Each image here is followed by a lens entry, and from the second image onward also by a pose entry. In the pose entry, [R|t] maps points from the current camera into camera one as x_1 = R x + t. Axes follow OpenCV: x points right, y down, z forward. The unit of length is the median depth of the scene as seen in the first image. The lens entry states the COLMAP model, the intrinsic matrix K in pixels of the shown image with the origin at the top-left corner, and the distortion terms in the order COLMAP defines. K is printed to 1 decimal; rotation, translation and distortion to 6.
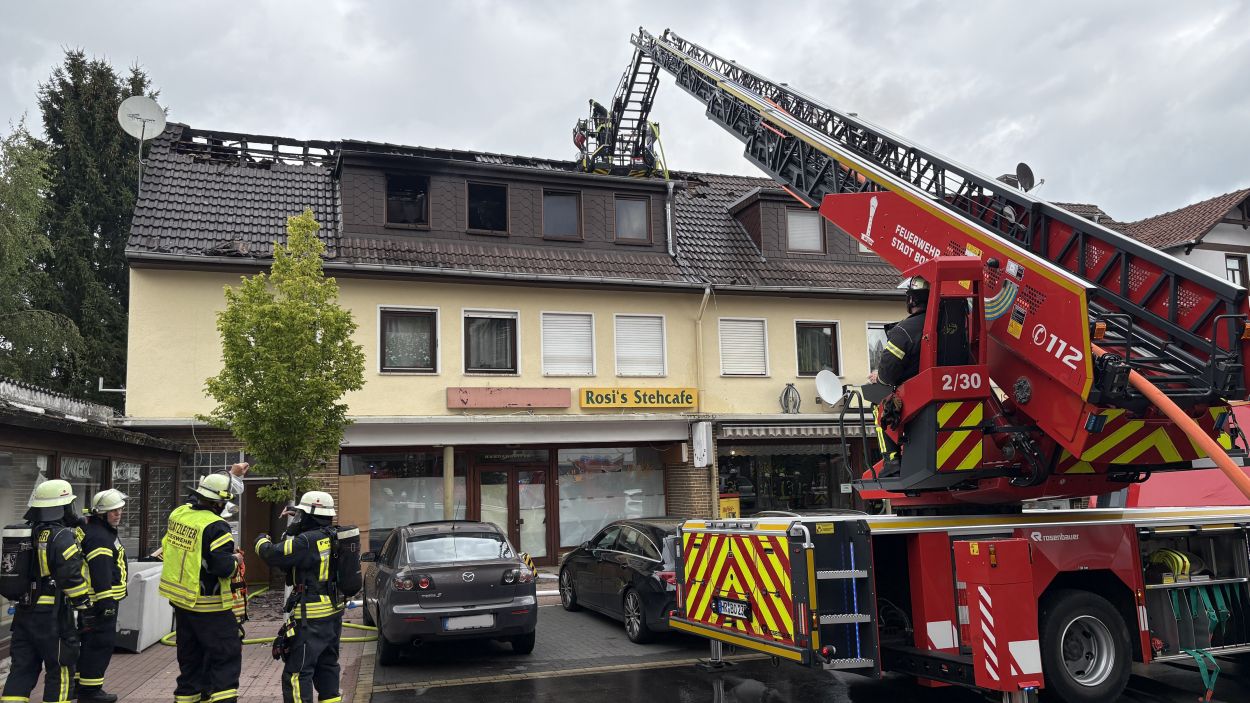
lens RADIAL K [[957.5, 0, 617.2], [0, 957.5, 349.1], [0, 0, 1]] dist [0.034892, -0.037965]
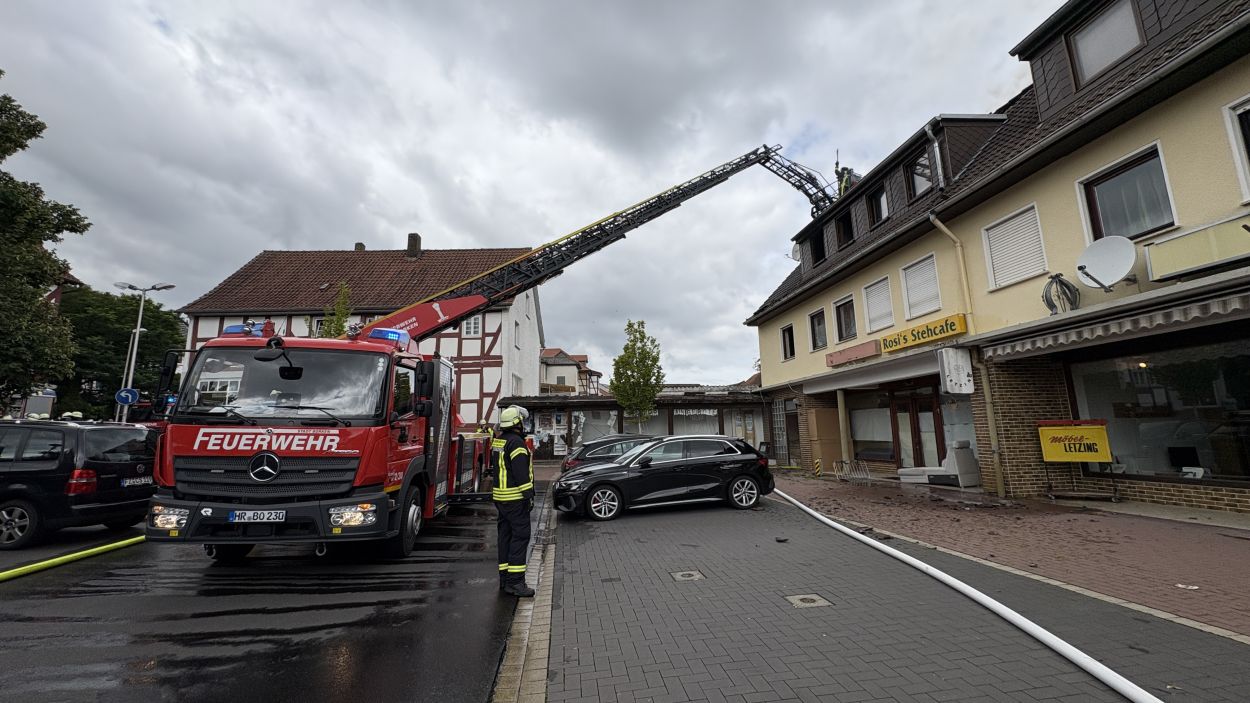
lens RADIAL K [[498.9, 0, 619.2], [0, 498.9, 347.6], [0, 0, 1]] dist [-0.002257, -0.000093]
pose [[-0.254375, -0.128182, -0.958573, 0.701040], [0.158880, 0.972171, -0.172162, 0.114685], [0.953966, -0.196092, -0.226931, 0.831623]]
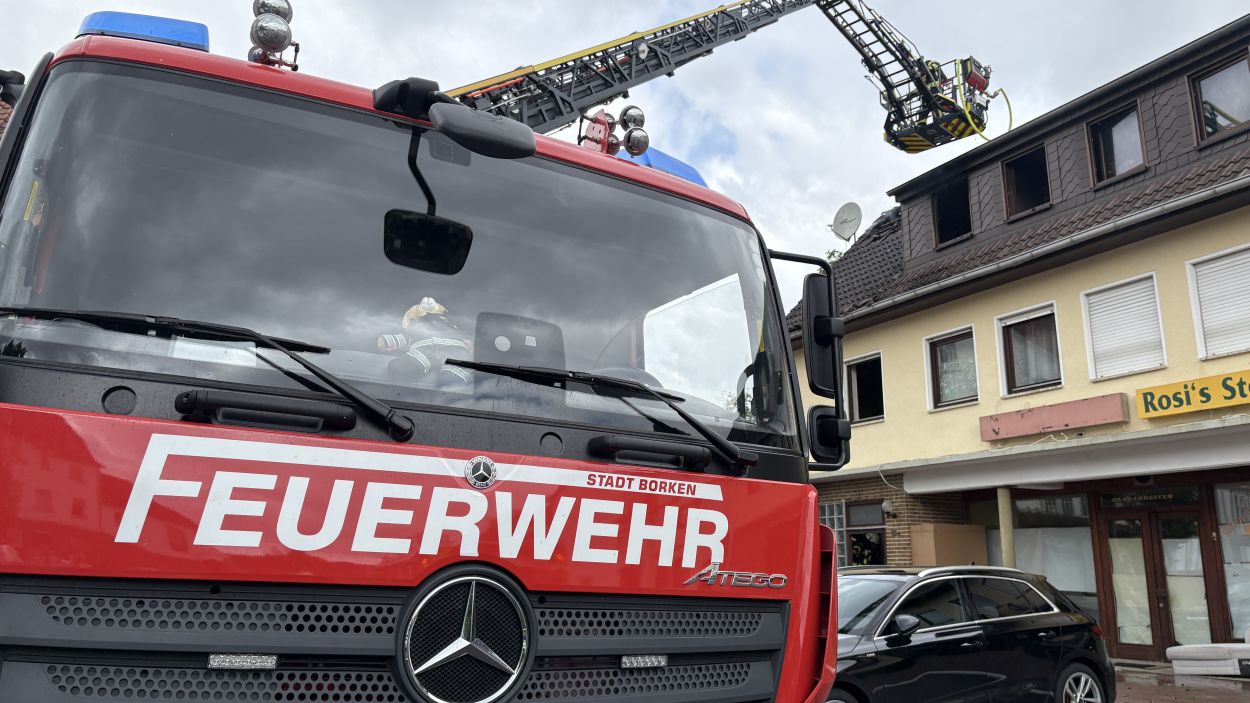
lens RADIAL K [[957.5, 0, 625.1], [0, 957.5, 340.3], [0, 0, 1]] dist [0.034892, -0.037965]
pose [[0.098052, -0.199670, -0.974945, 0.598462], [0.123597, 0.974524, -0.187154, 0.090145], [0.987476, -0.102150, 0.120233, 0.584262]]
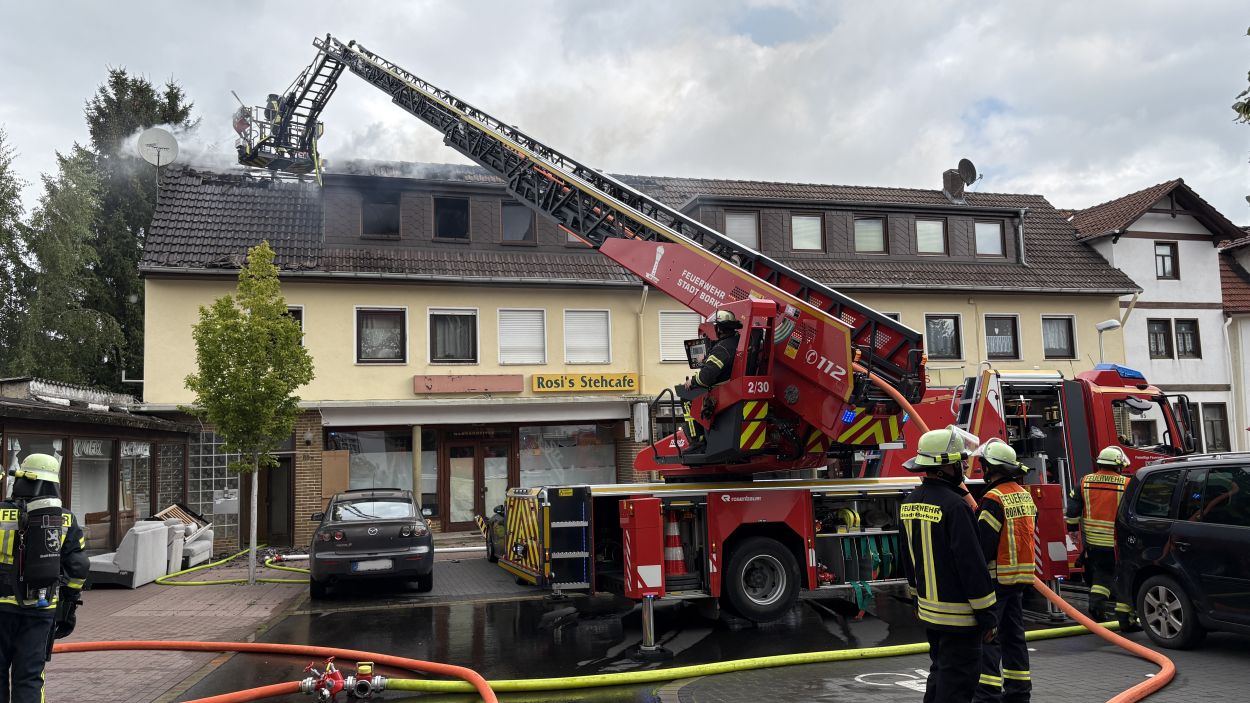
lens RADIAL K [[957.5, 0, 621.3], [0, 957.5, 346.9], [0, 0, 1]] dist [0.034892, -0.037965]
pose [[0.998198, -0.008681, -0.059367, 0.140317], [0.010405, 0.999531, 0.028799, -0.025191], [0.059089, -0.029365, 0.997821, -0.147871]]
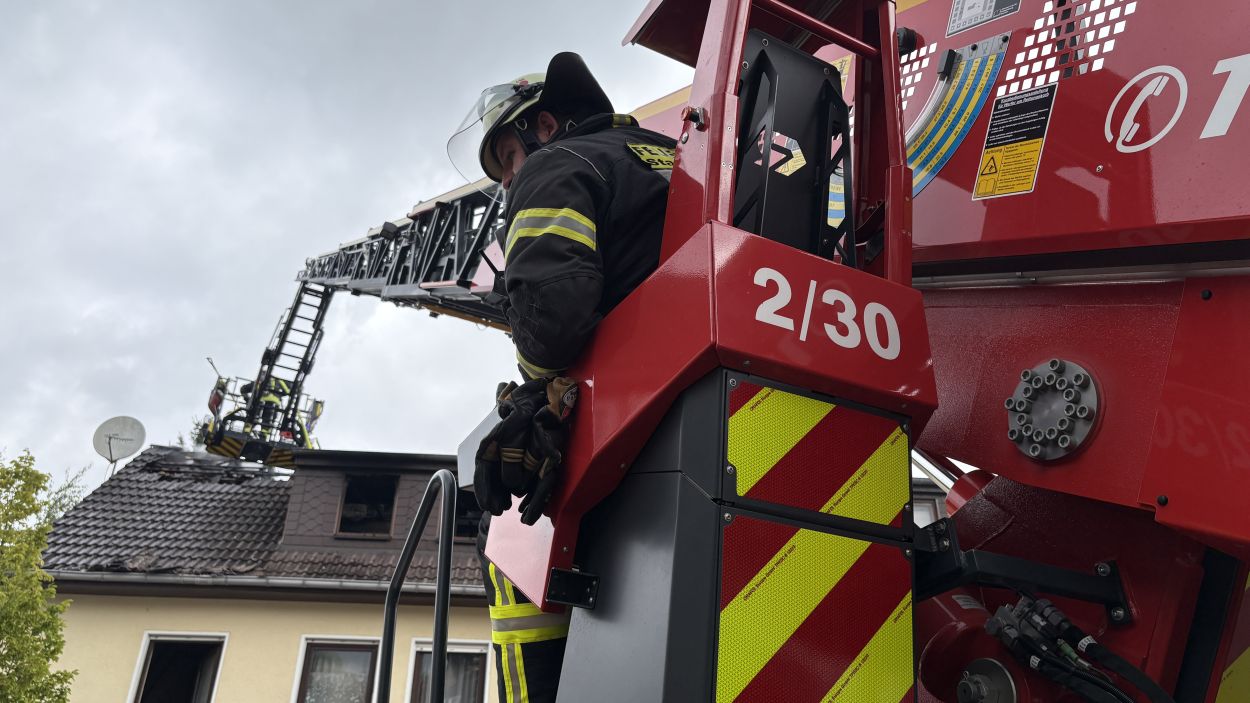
lens RADIAL K [[957.5, 0, 622.5], [0, 957.5, 347.9], [0, 0, 1]] dist [0.034892, -0.037965]
pose [[0.973276, -0.091286, -0.210716, 0.180257], [0.002060, 0.921028, -0.389490, 0.042288], [0.229631, 0.378647, 0.896603, 0.263131]]
